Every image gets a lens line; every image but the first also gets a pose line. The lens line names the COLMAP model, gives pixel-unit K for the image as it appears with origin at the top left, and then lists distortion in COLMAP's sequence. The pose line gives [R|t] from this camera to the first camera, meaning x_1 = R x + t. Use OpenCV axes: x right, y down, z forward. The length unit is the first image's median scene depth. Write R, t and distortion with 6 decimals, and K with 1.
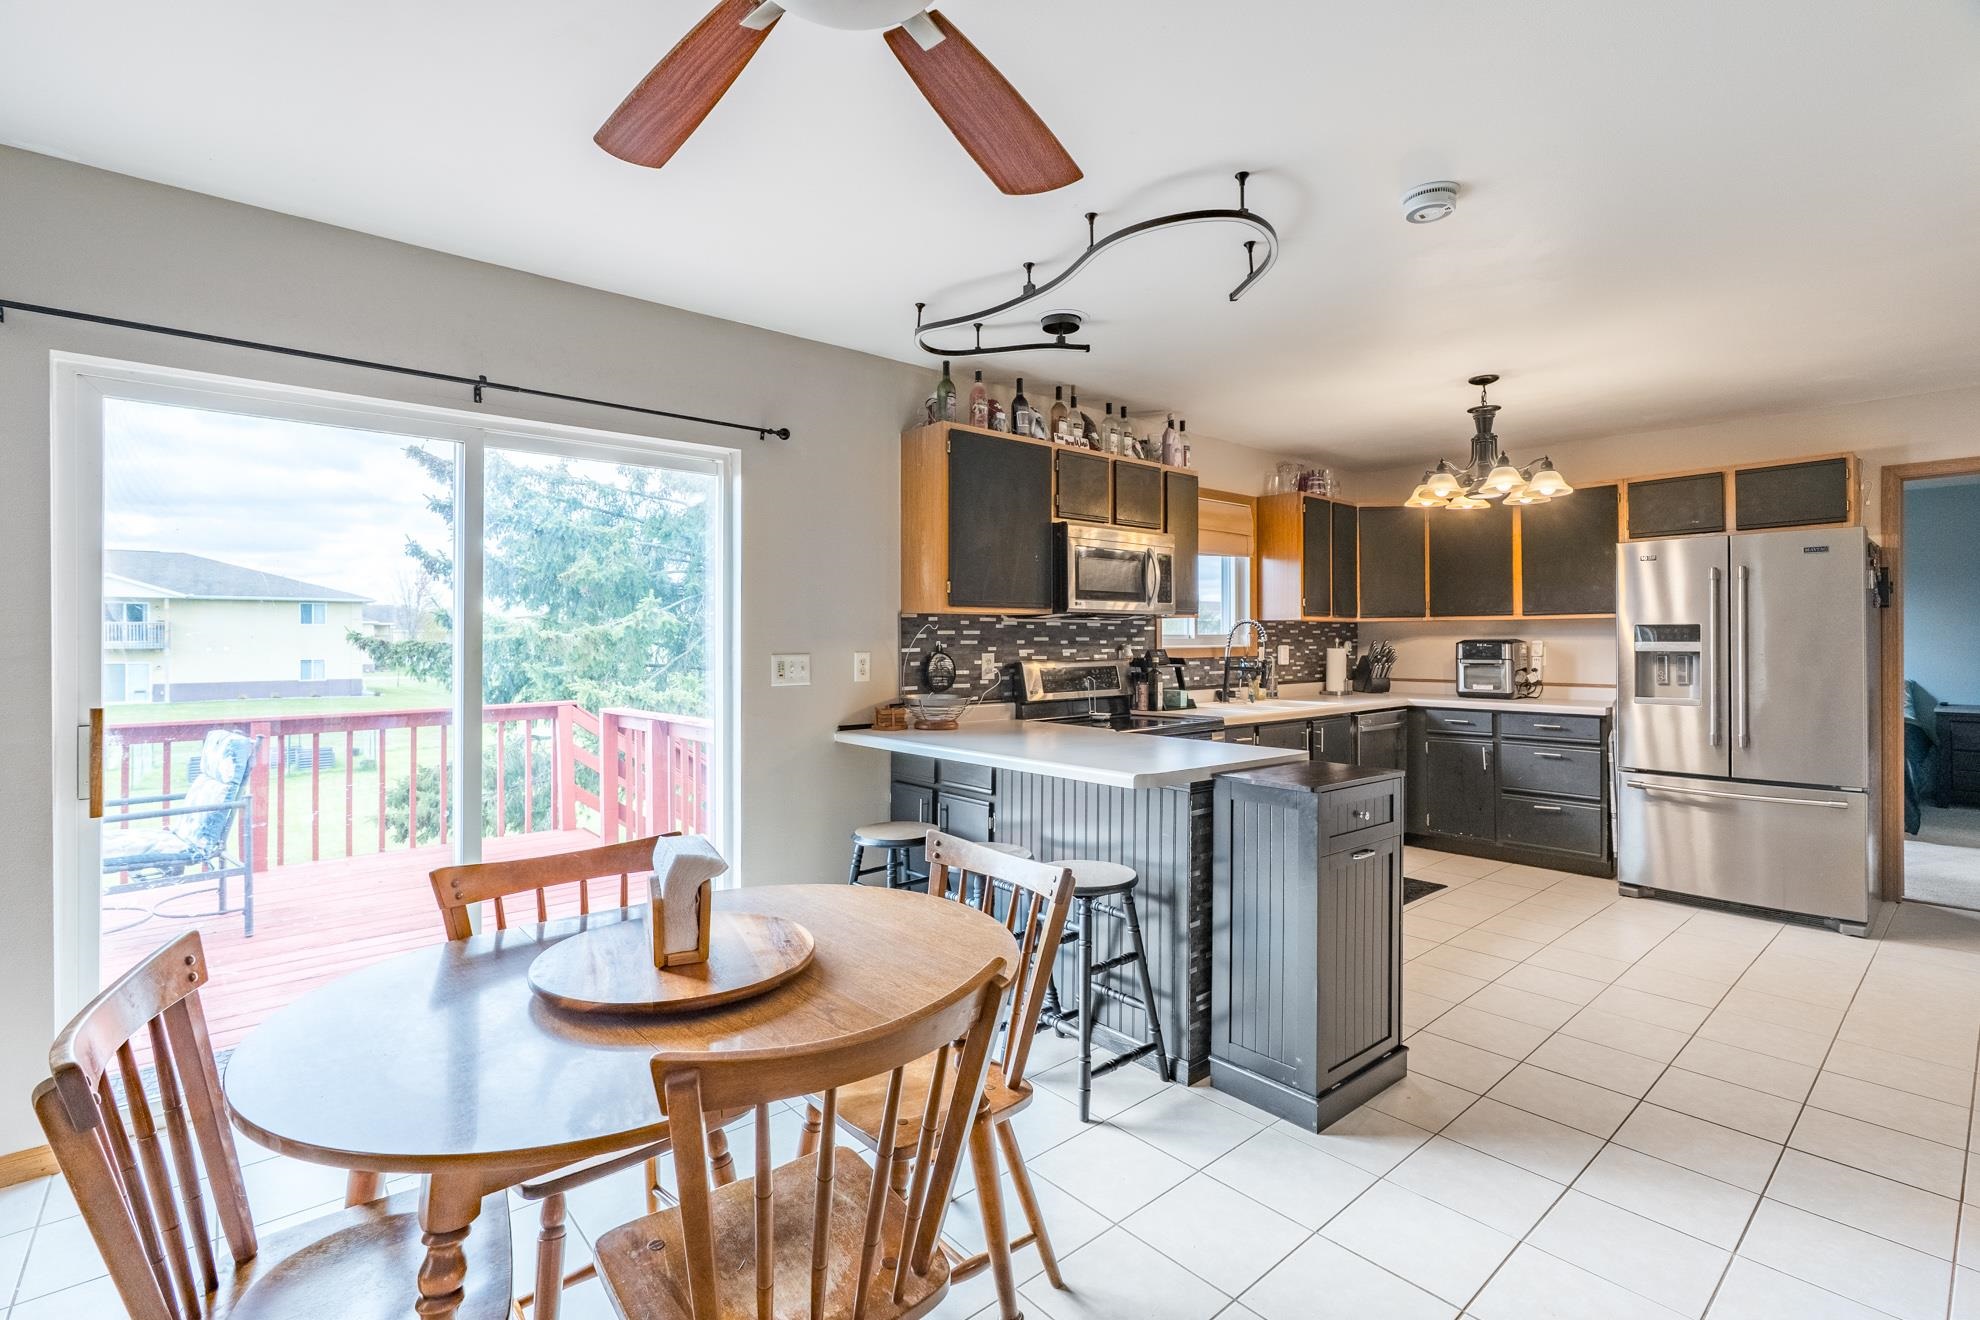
lens RADIAL K [[903.1, 0, 928.6], [0, 903.1, 634.2], [0, 0, 1]] dist [-0.007772, 0.003857]
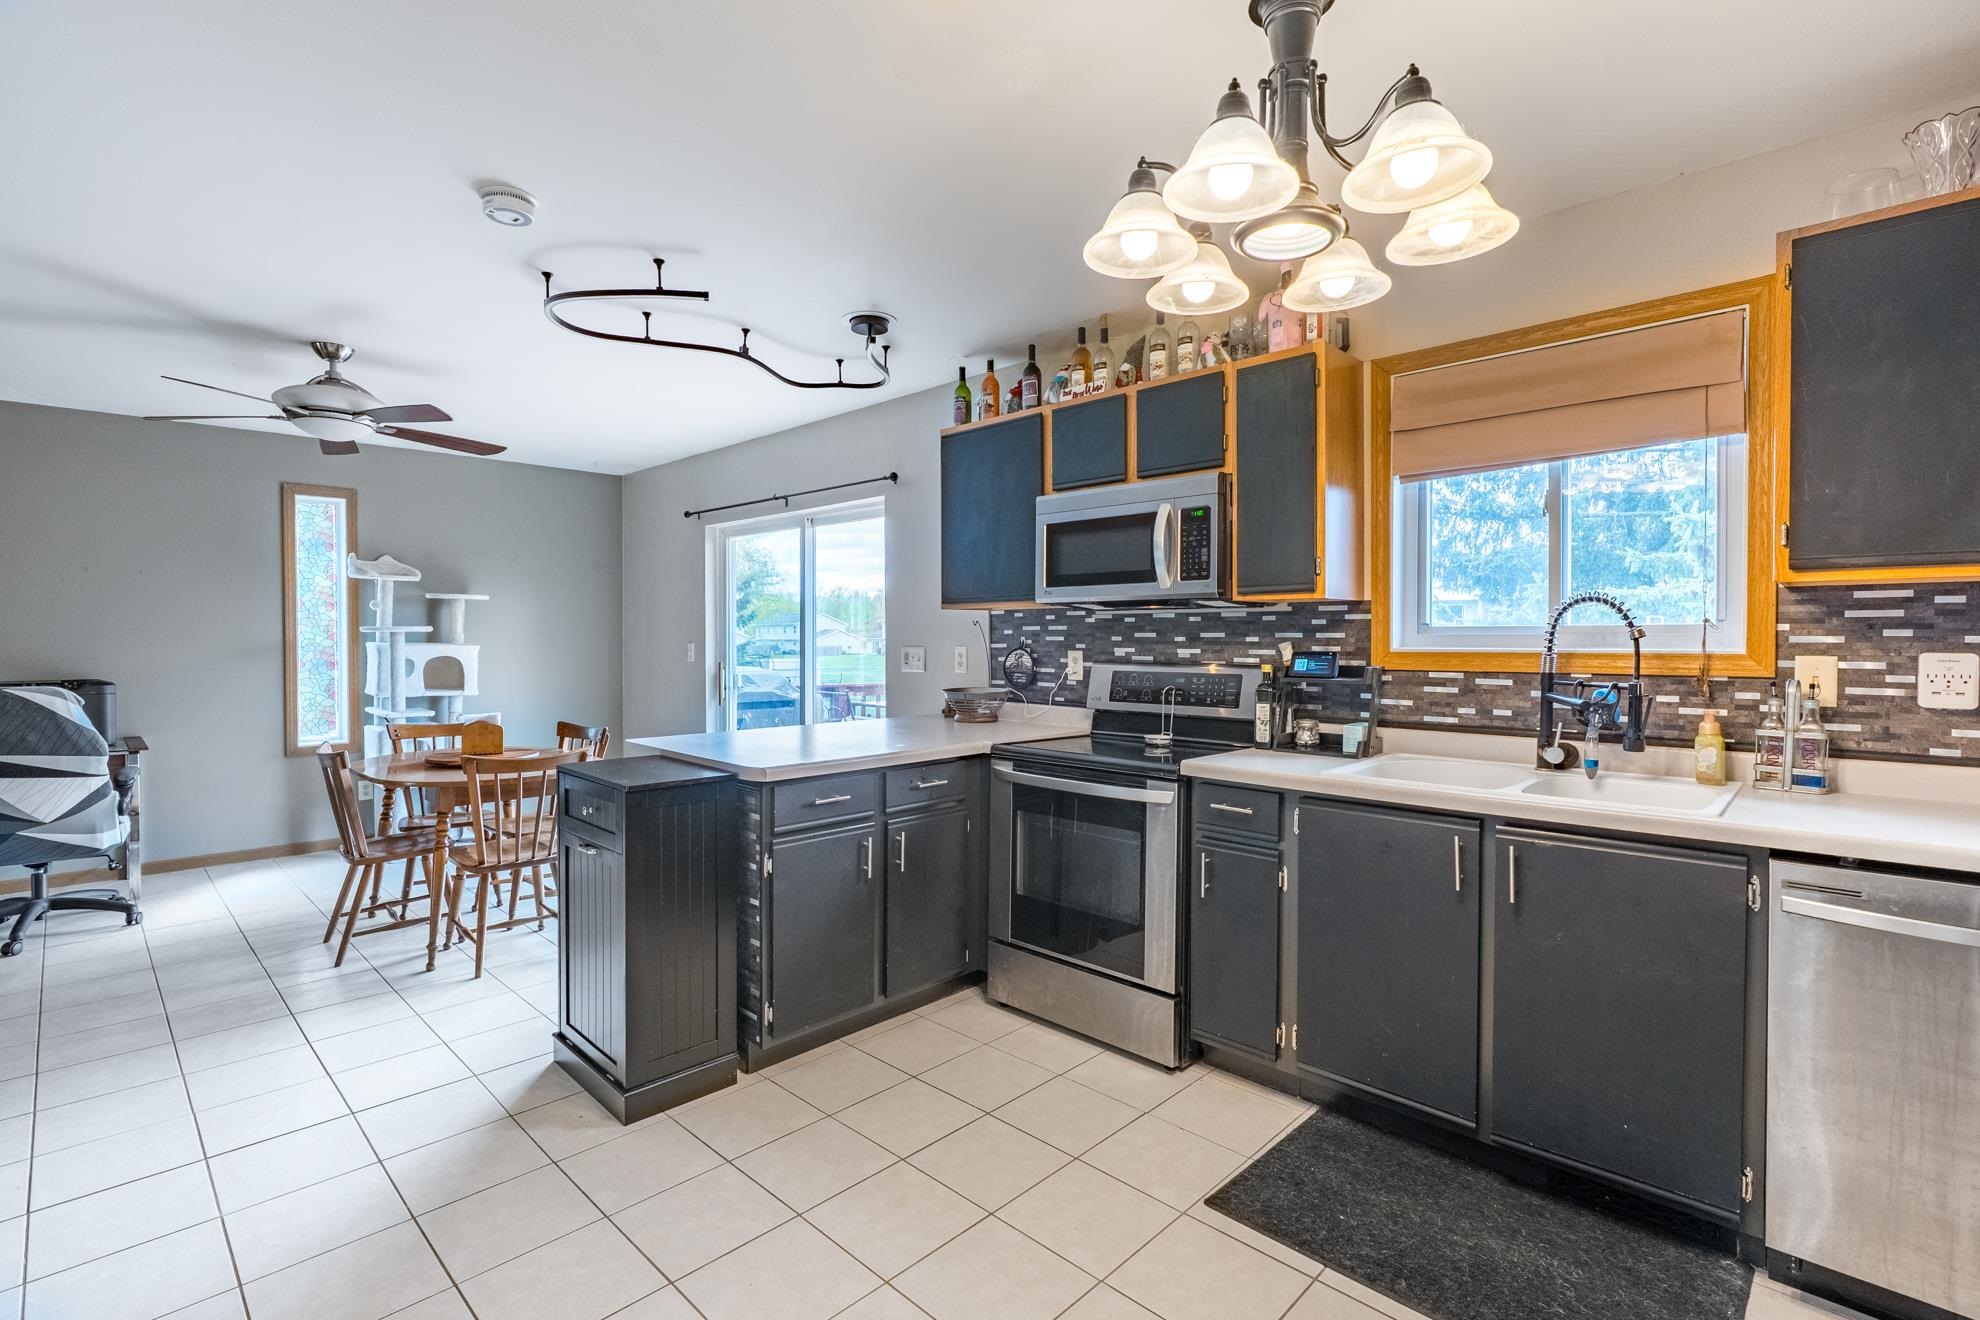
lens RADIAL K [[903.1, 0, 1038.5], [0, 903.1, 654.7], [0, 0, 1]] dist [-0.007772, 0.003857]
pose [[0.140424, 0.021678, -0.989854, 0.899353], [0.004481, 0.999736, 0.022530, 0.004322], [0.990081, -0.007599, 0.140289, 0.791250]]
